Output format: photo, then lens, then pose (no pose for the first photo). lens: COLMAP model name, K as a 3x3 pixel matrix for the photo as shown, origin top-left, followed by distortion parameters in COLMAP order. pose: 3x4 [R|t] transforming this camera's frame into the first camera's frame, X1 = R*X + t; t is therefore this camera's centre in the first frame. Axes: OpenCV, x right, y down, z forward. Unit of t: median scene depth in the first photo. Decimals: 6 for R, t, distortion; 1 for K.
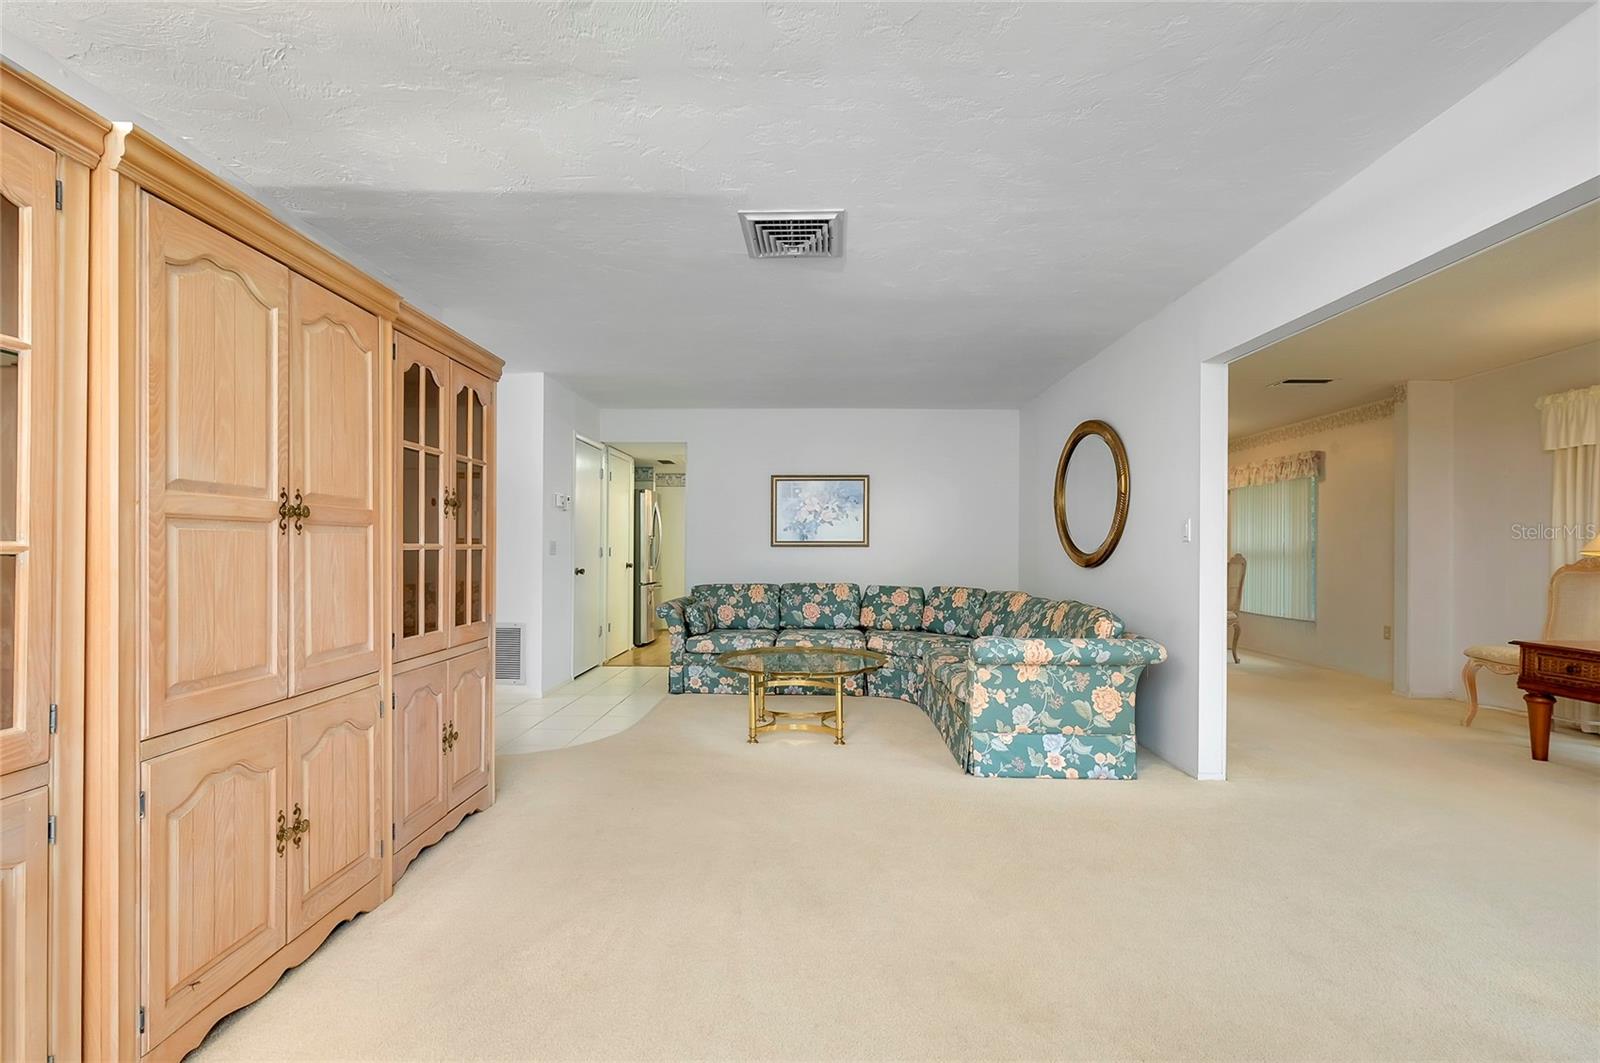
lens RADIAL K [[726.5, 0, 771.5], [0, 726.5, 545.6], [0, 0, 1]] dist [-0.002602, -0.000834]
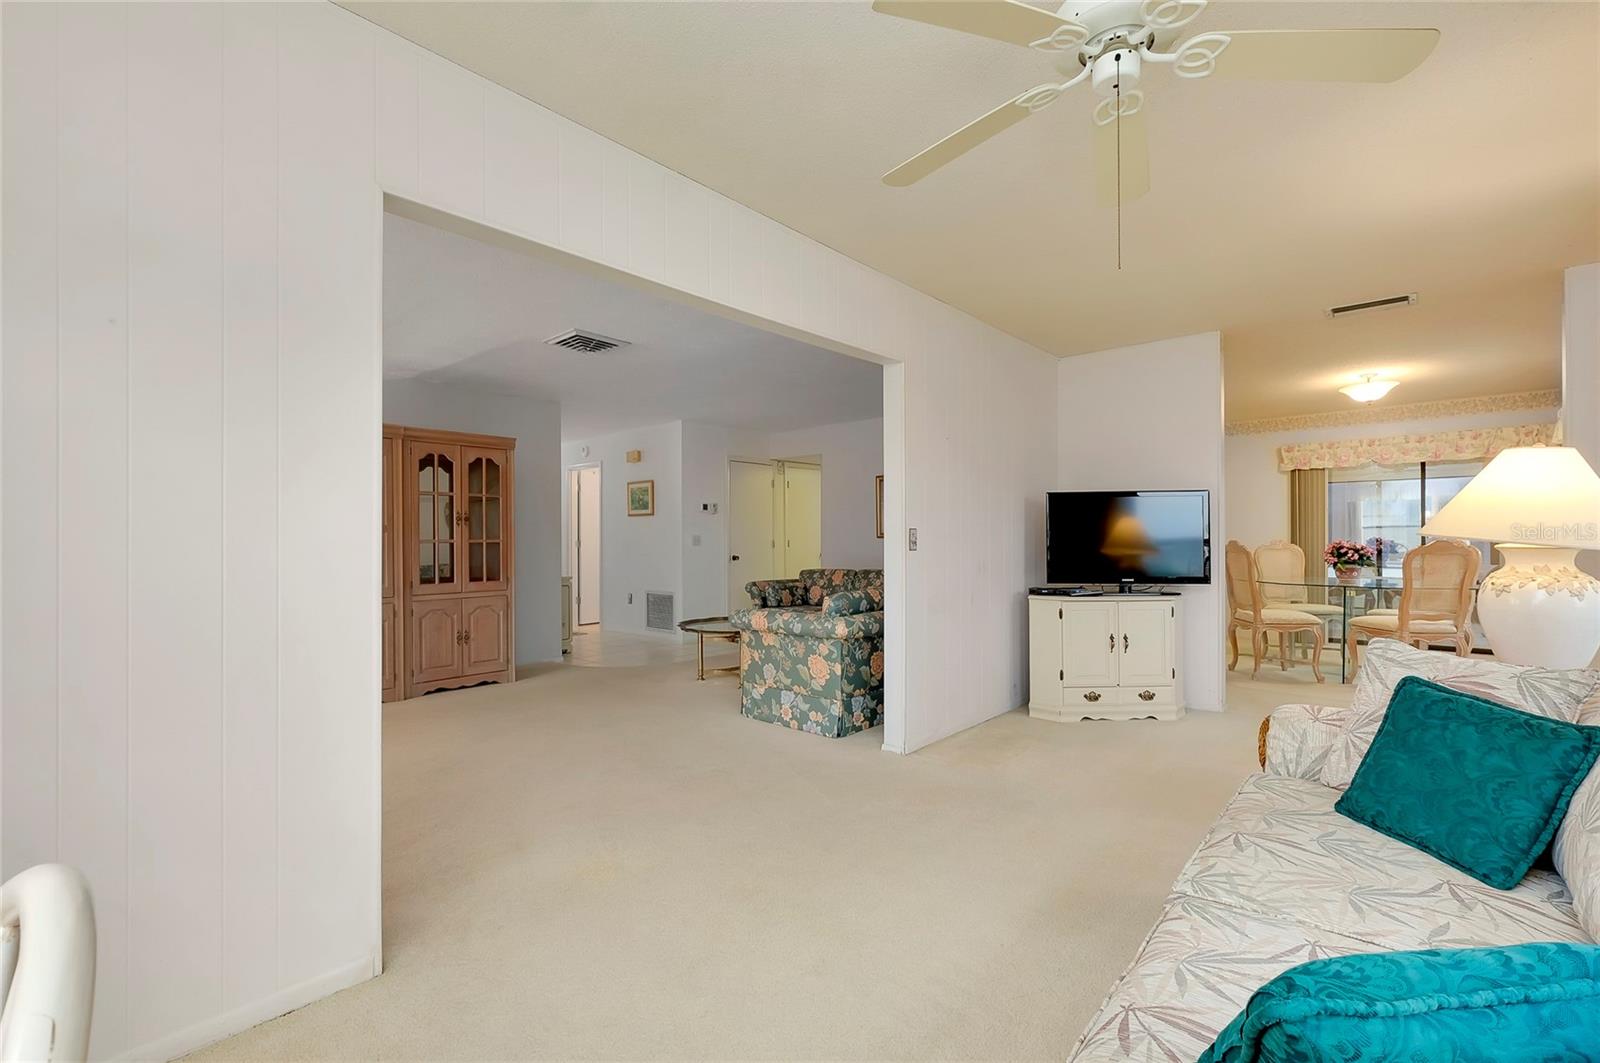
lens RADIAL K [[705.9, 0, 772.5], [0, 705.9, 536.8], [0, 0, 1]] dist [-0.001808, -0.000689]
pose [[0.747629, -0.012877, -0.663992, 0.919334], [0.011819, 0.999912, -0.006083, 0.006482], [0.664011, -0.003300, 0.747715, 0.077363]]
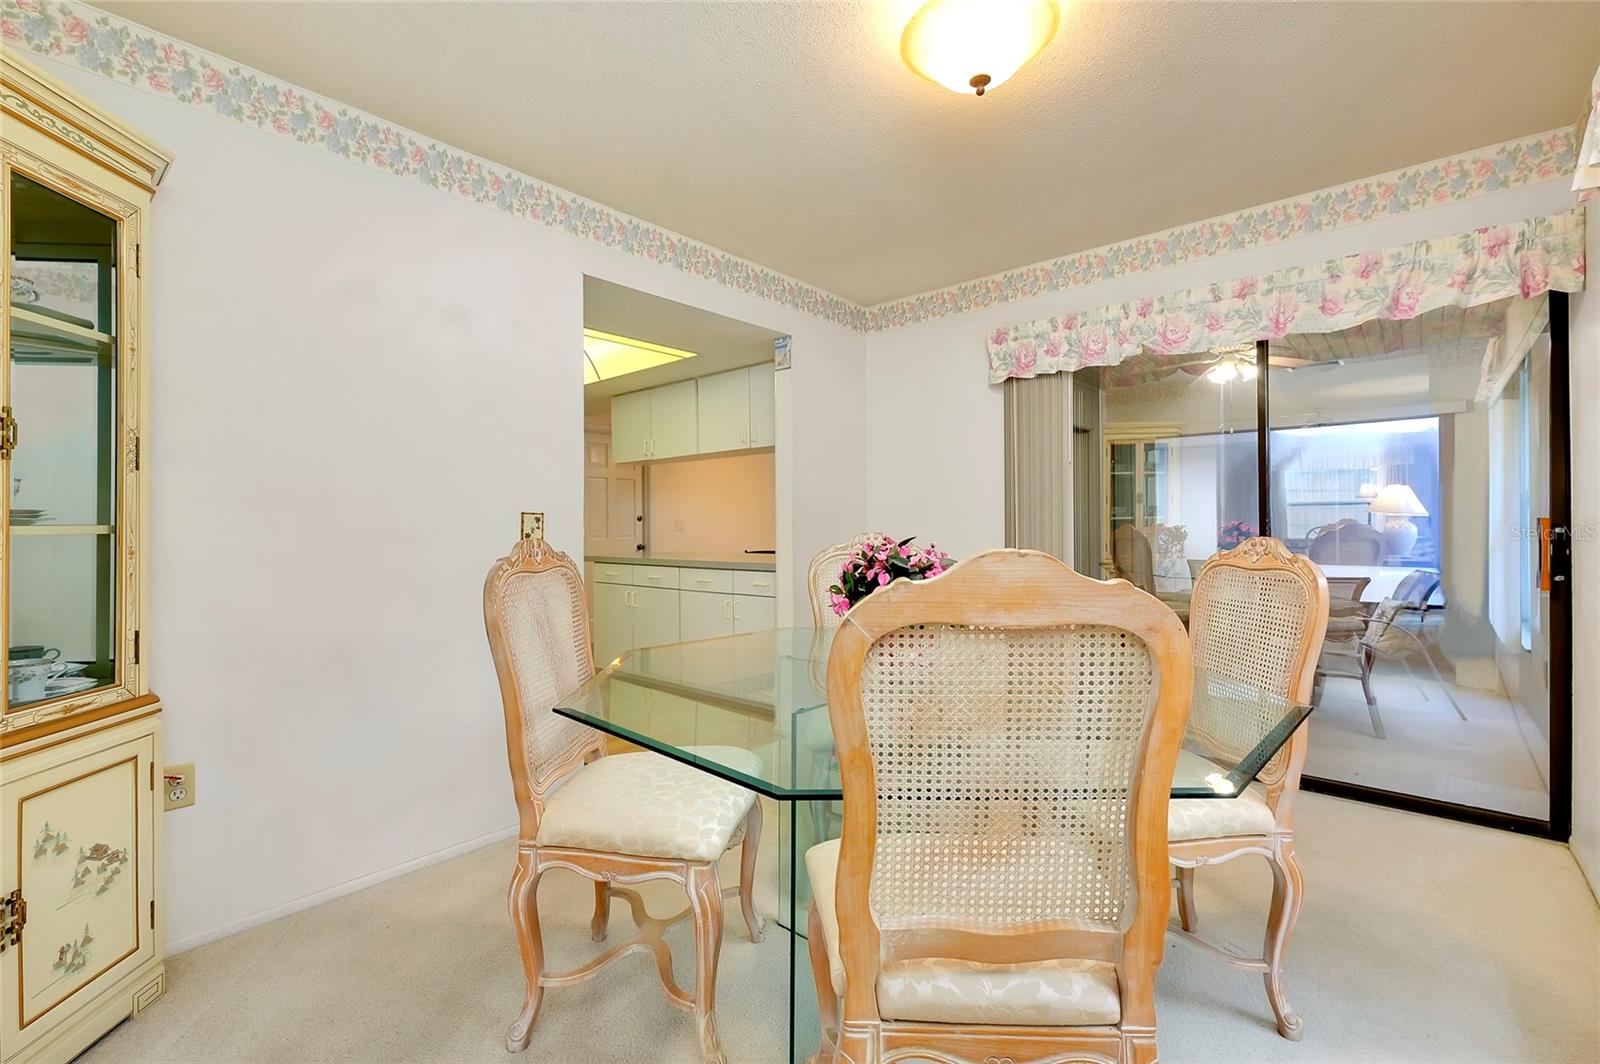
lens RADIAL K [[689.0, 0, 798.9], [0, 689.0, 522.3], [0, 0, 1]] dist [-0.000999, -0.000369]
pose [[0.784864, -0.015397, -0.619477, 1.016040], [0.015373, 0.999867, -0.005375, 0.009457], [0.619477, -0.005305, 0.784997, 1.308818]]
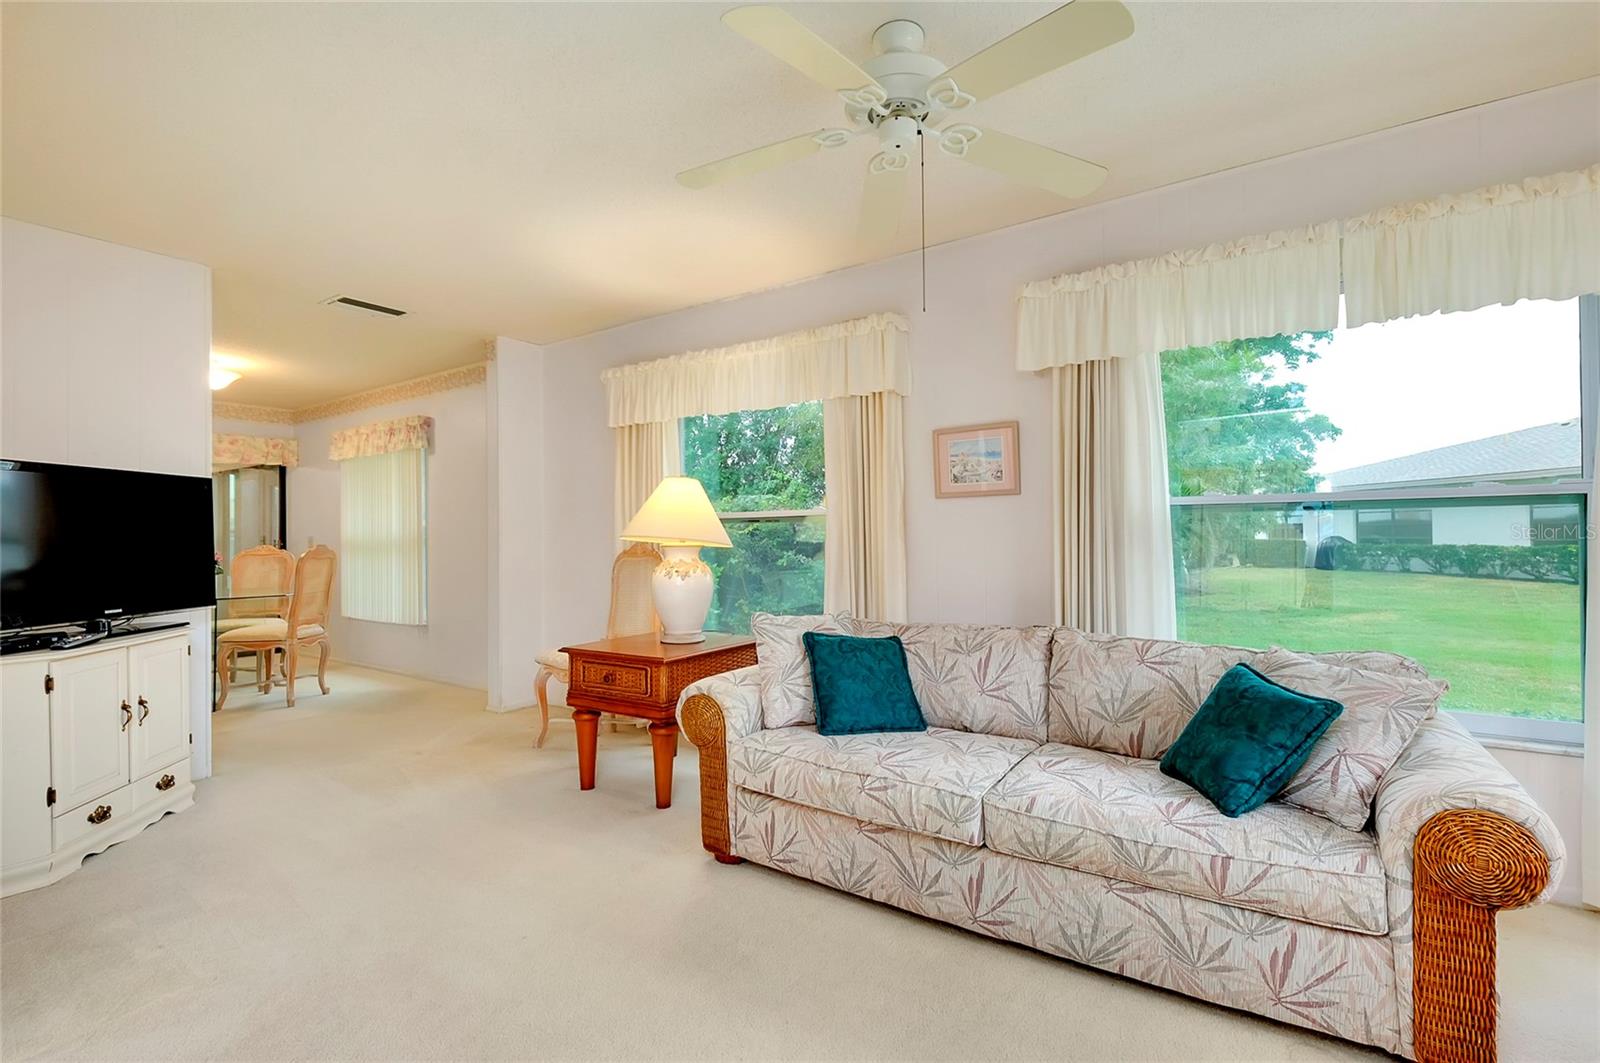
lens RADIAL K [[731.9, 0, 826.8], [0, 731.9, 531.6], [0, 0, 1]] dist [0.000810, 0.000049]
pose [[0.516979, -0.005952, 0.855977, 0.418414], [0.009512, 0.999954, 0.001208, 0.003144], [-0.855945, 0.007518, 0.517012, 0.282163]]
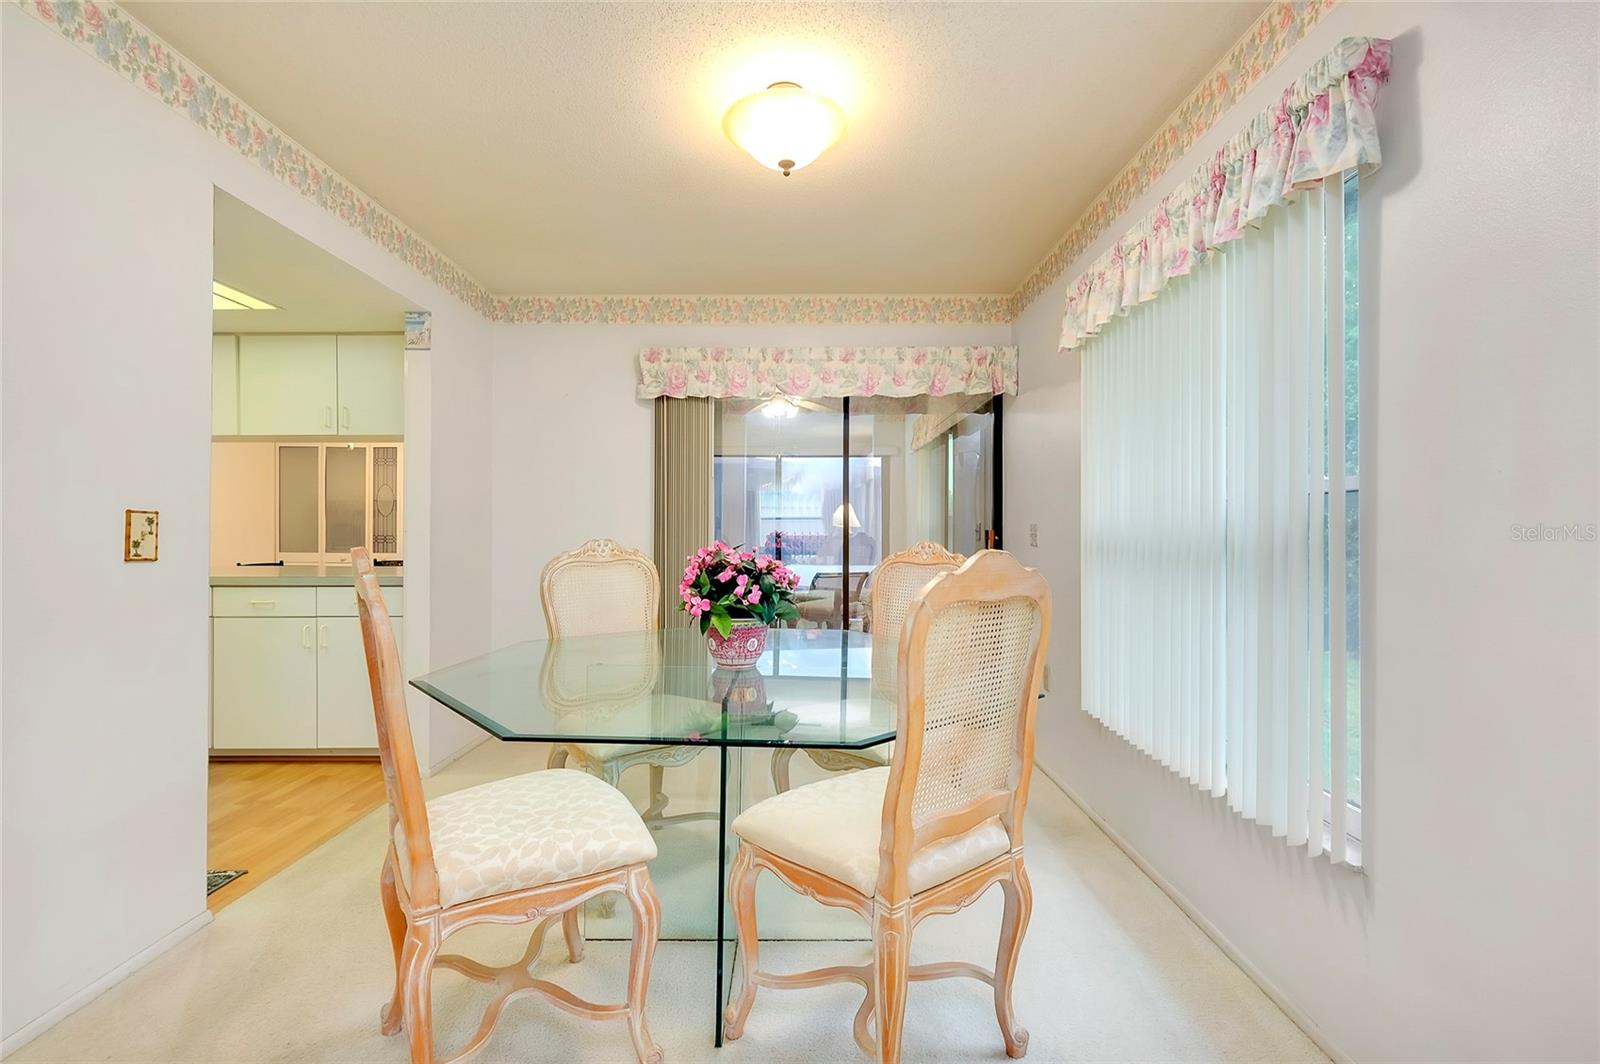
lens RADIAL K [[701.0, 0, 810.0], [0, 701.0, 528.3], [0, 0, 1]] dist [-0.001177, -0.000573]
pose [[0.999026, -0.006074, 0.043708, 0.879387], [0.006028, 0.999981, 0.001197, 0.007253], [-0.043715, -0.000932, 0.999044, 1.219123]]
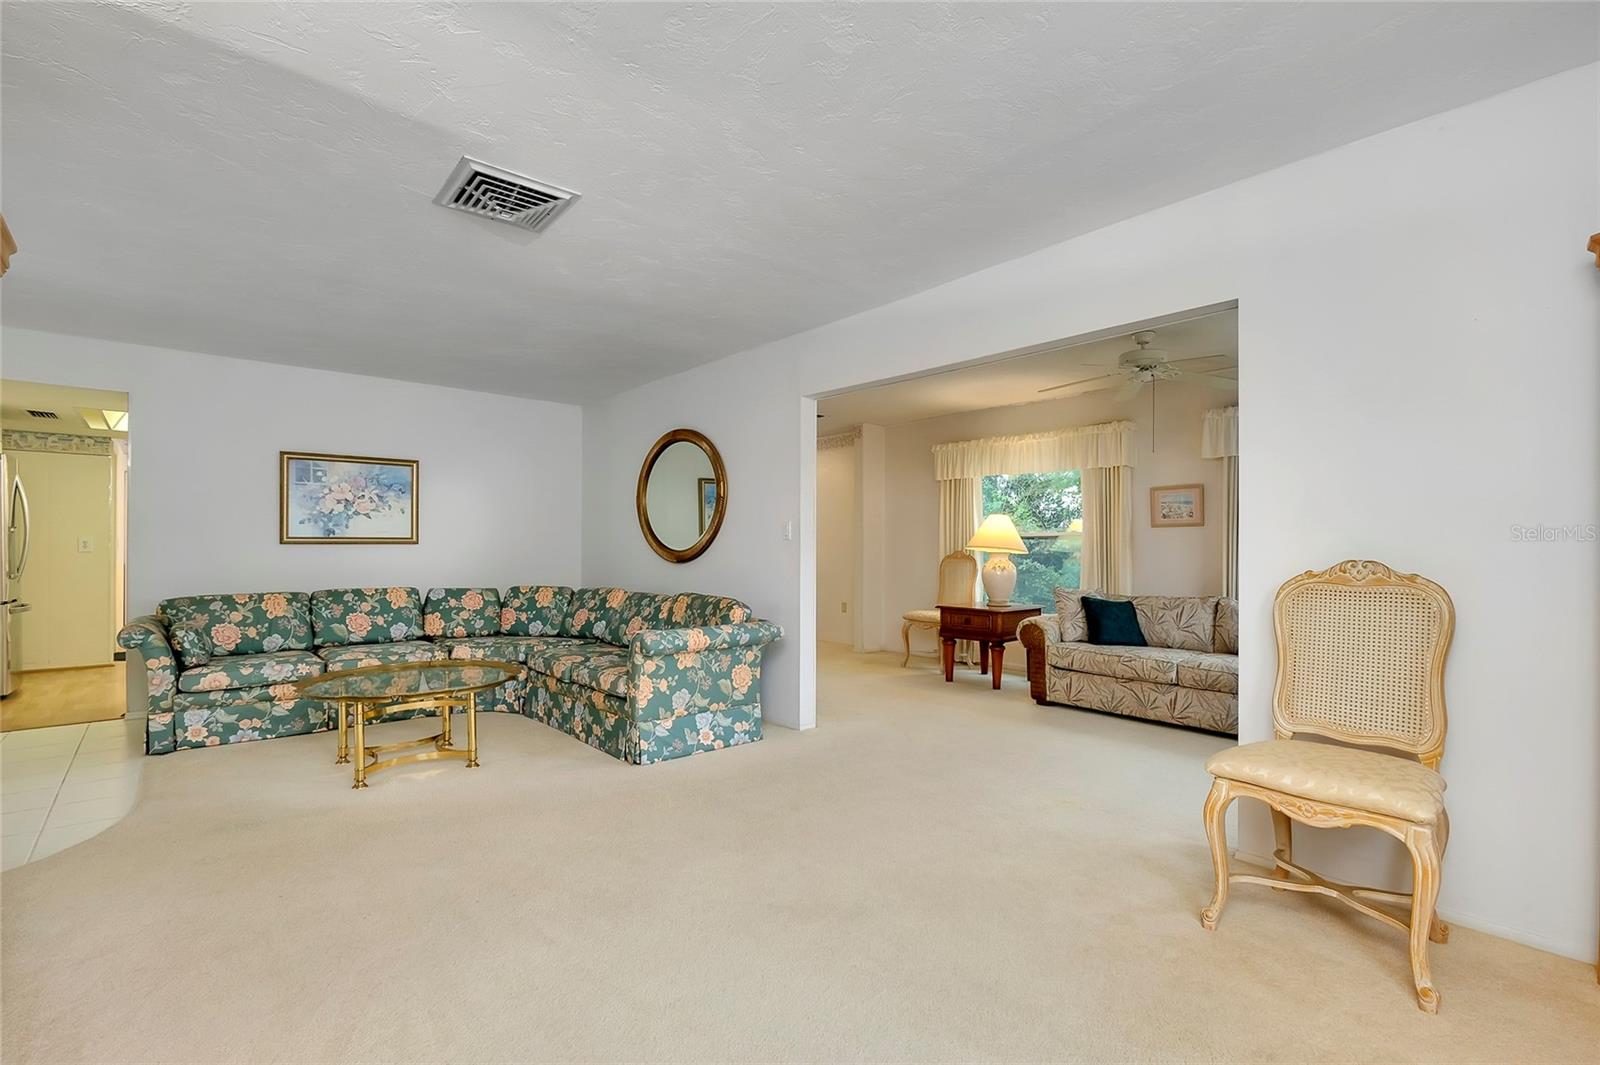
lens RADIAL K [[760.9, 0, 819.0], [0, 760.9, 547.7], [0, 0, 1]] dist [-0.002160, -0.000532]
pose [[0.706446, -0.004995, 0.707749, -0.247171], [-0.000967, 0.999967, 0.008023, -0.002390], [-0.707766, -0.006352, 0.706418, 0.040741]]
